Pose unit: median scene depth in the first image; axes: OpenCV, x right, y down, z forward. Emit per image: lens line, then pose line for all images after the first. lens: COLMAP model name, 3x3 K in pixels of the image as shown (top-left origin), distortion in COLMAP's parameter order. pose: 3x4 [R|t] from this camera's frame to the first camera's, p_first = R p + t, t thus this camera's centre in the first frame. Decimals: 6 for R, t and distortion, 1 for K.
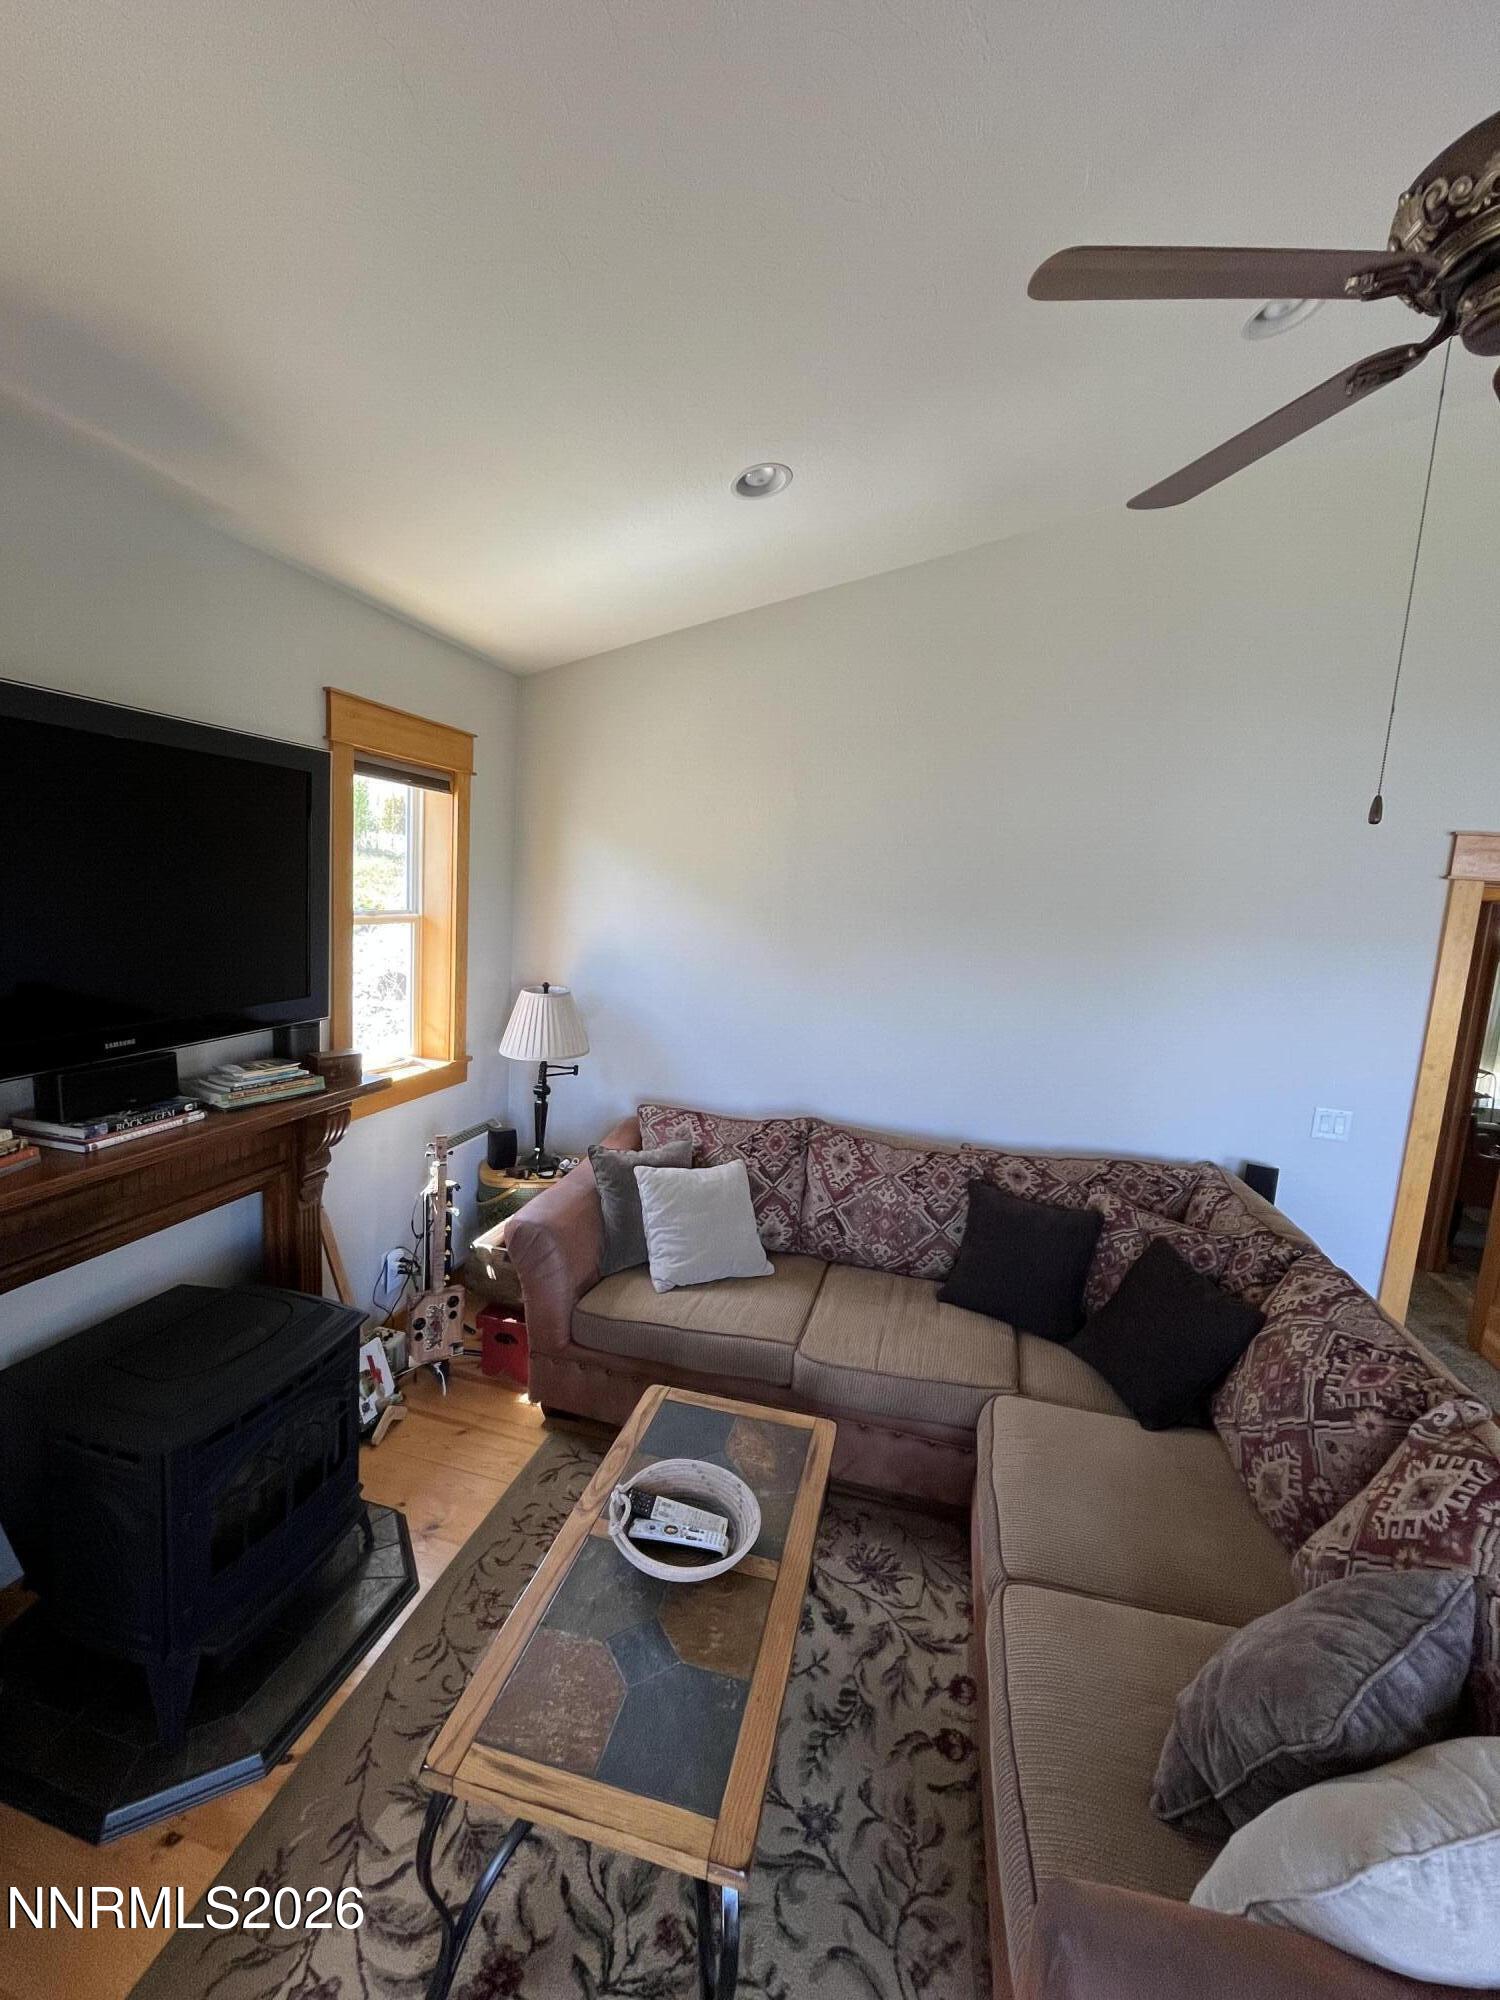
lens RADIAL K [[839.9, 0, 750.0], [0, 839.9, 1000.0], [0, 0, 1]] dist [-0.001375, -0.002272]
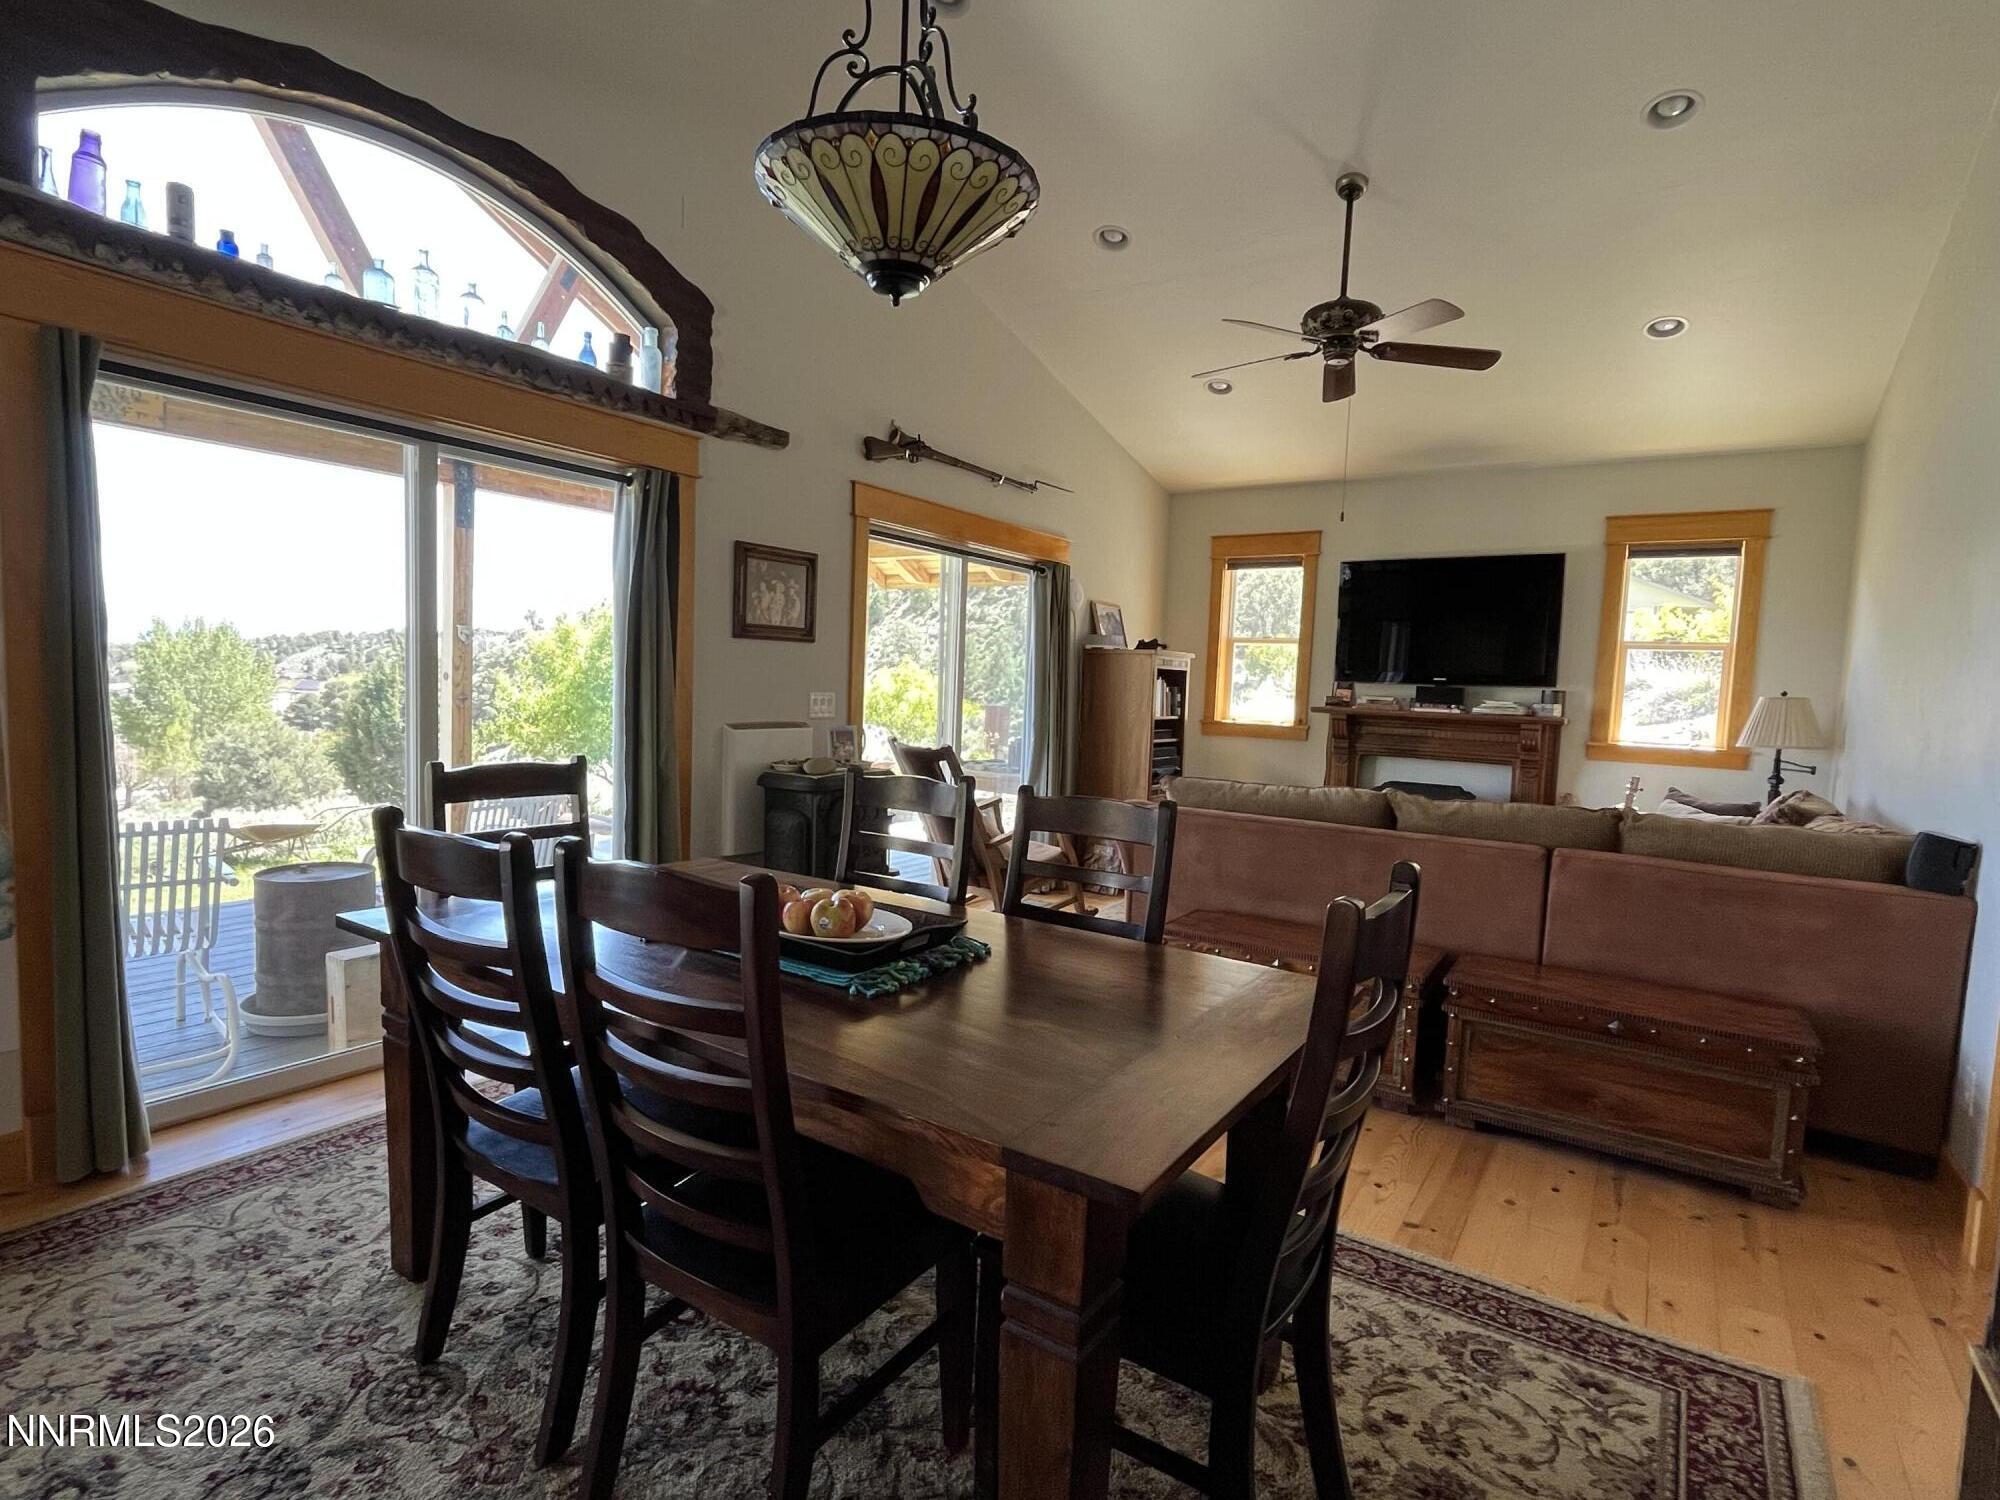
lens RADIAL K [[1002.5, 0, 999.9], [0, 1002.5, 756.5], [0, 0, 1]] dist [-0.003310, 0.000756]
pose [[-0.319457, -0.002955, -0.947596, 2.471460], [-0.186540, 0.980624, 0.059829, 0.326636], [0.929059, 0.195878, -0.313818, 0.667376]]
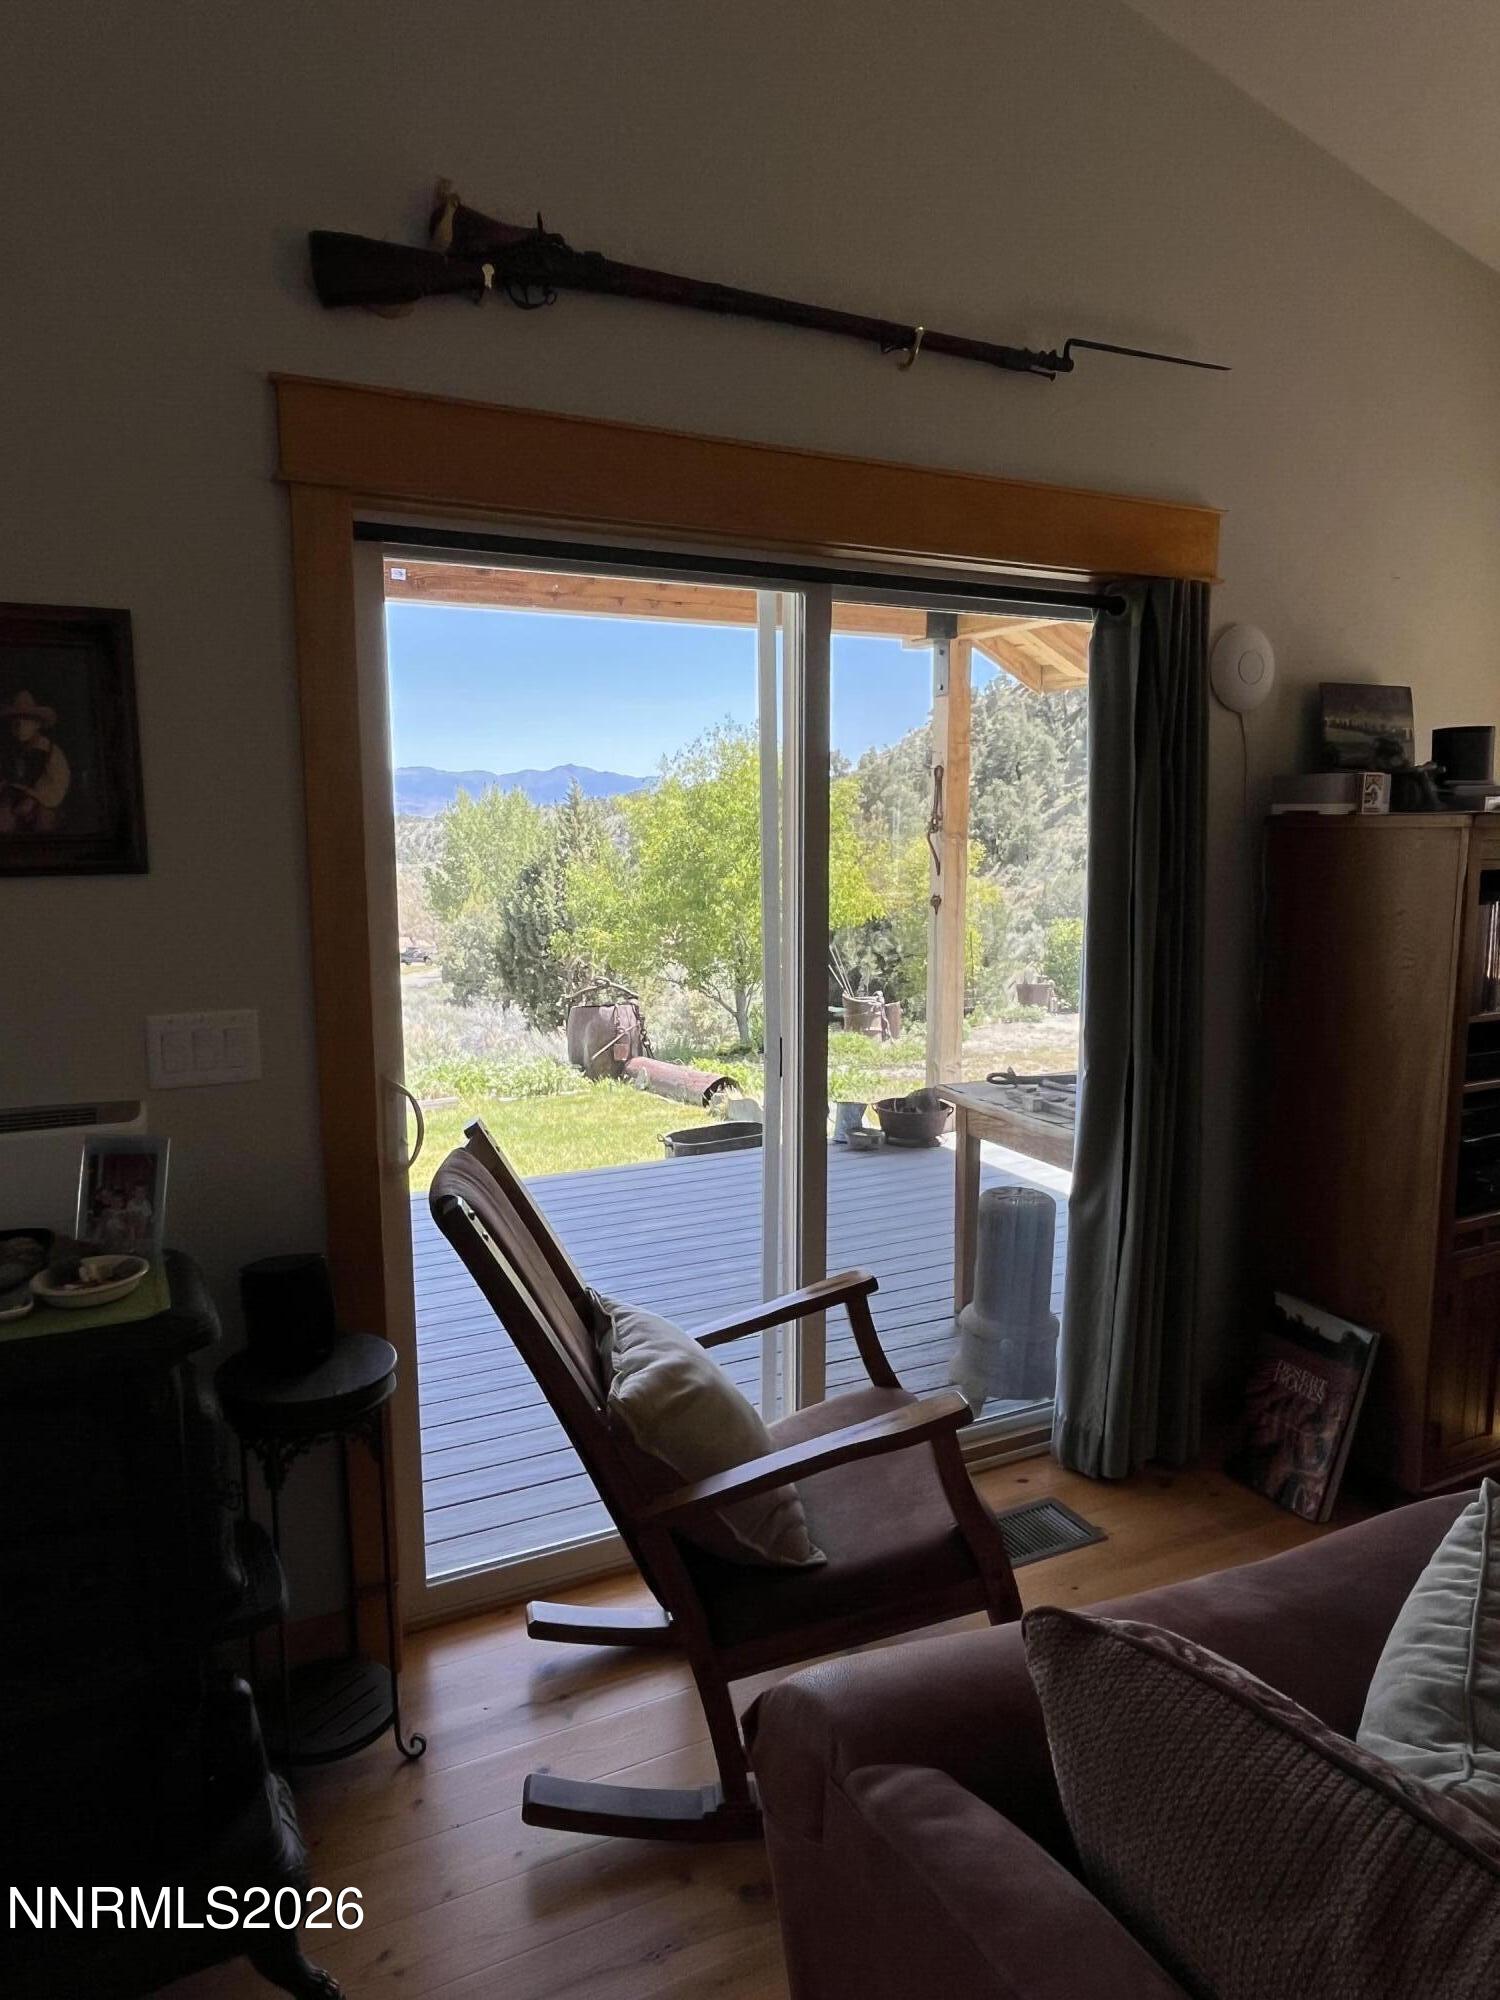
lens RADIAL K [[1291.4, 0, 753.0], [0, 1291.4, 1005.9], [0, 0, 1]] dist [-0.011600, -0.001187]
pose [[-0.742424, 0.036585, -0.668930, 0.944208], [-0.135558, 0.969649, 0.203482, 0.139997], [0.656072, 0.241749, -0.714932, 0.578255]]
